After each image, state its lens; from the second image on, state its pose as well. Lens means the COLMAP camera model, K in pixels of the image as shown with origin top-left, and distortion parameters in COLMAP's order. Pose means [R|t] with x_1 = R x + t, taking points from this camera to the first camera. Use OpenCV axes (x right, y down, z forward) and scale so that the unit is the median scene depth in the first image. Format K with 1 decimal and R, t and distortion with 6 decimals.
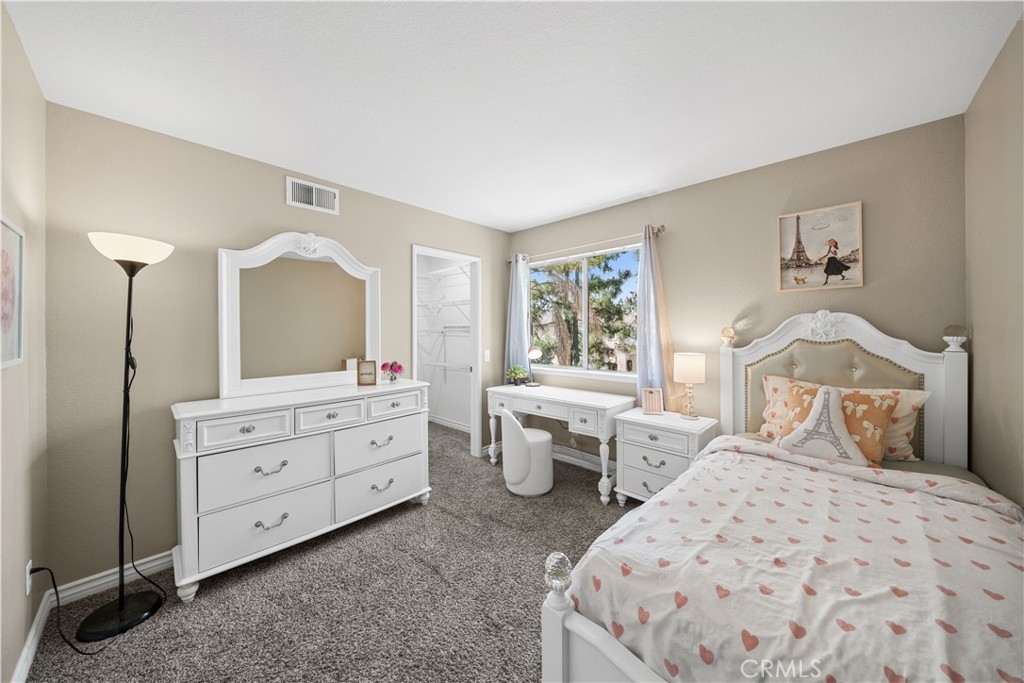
lens RADIAL K [[353.9, 0, 506.9], [0, 353.9, 328.2], [0, 0, 1]] dist [-0.007077, -0.000725]
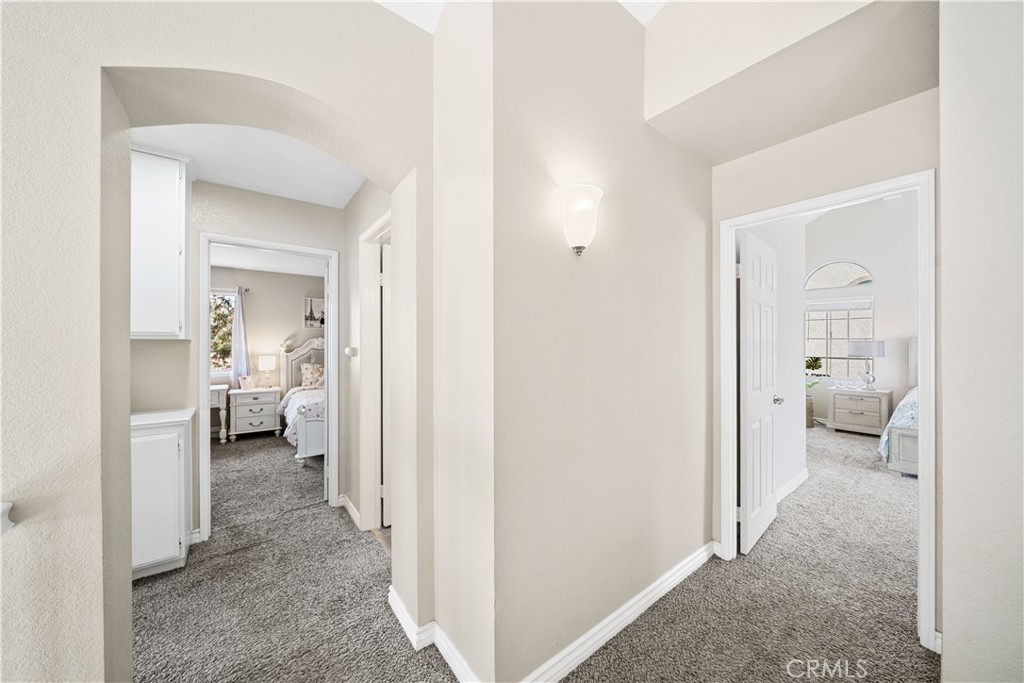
lens RADIAL K [[353.9, 0, 509.0], [0, 353.9, 343.9], [0, 0, 1]] dist [-0.007077, -0.000725]
pose [[0.153895, 0.001663, 0.988086, -1.329613], [-0.006537, 0.999978, -0.000665, -0.007638], [-0.988066, -0.006357, 0.153903, -0.719490]]
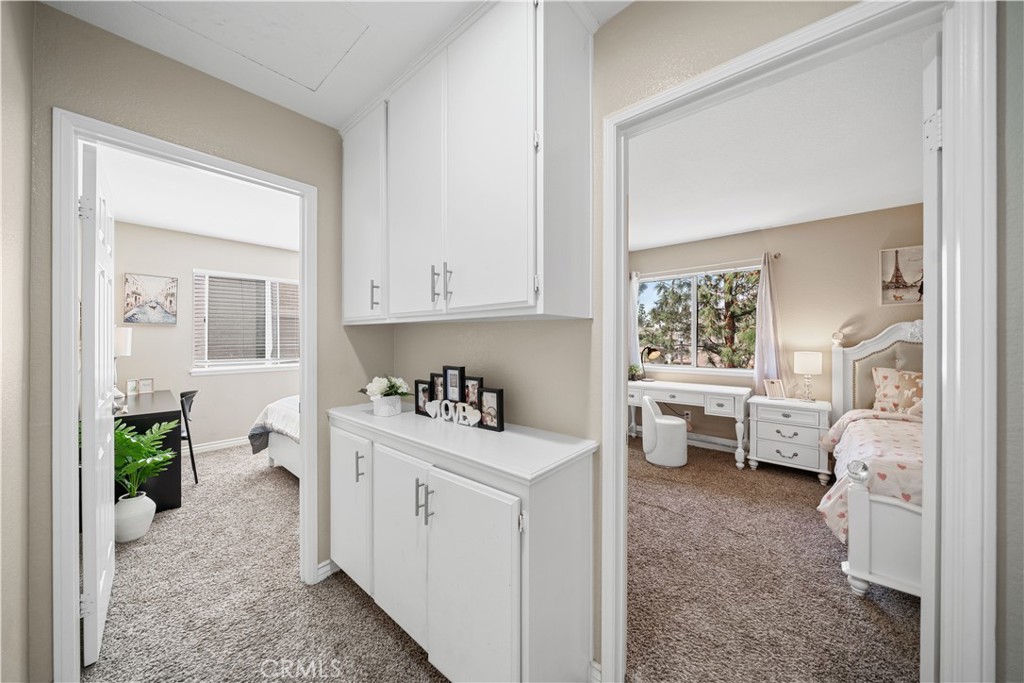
lens RADIAL K [[353.9, 0, 503.1], [0, 353.9, 338.2], [0, 0, 1]] dist [-0.007077, -0.000725]
pose [[0.998899, 0.000704, 0.046898, -0.701414], [-0.001043, 0.999973, 0.007222, 0.011871], [-0.046892, -0.007263, 0.998874, -0.263383]]
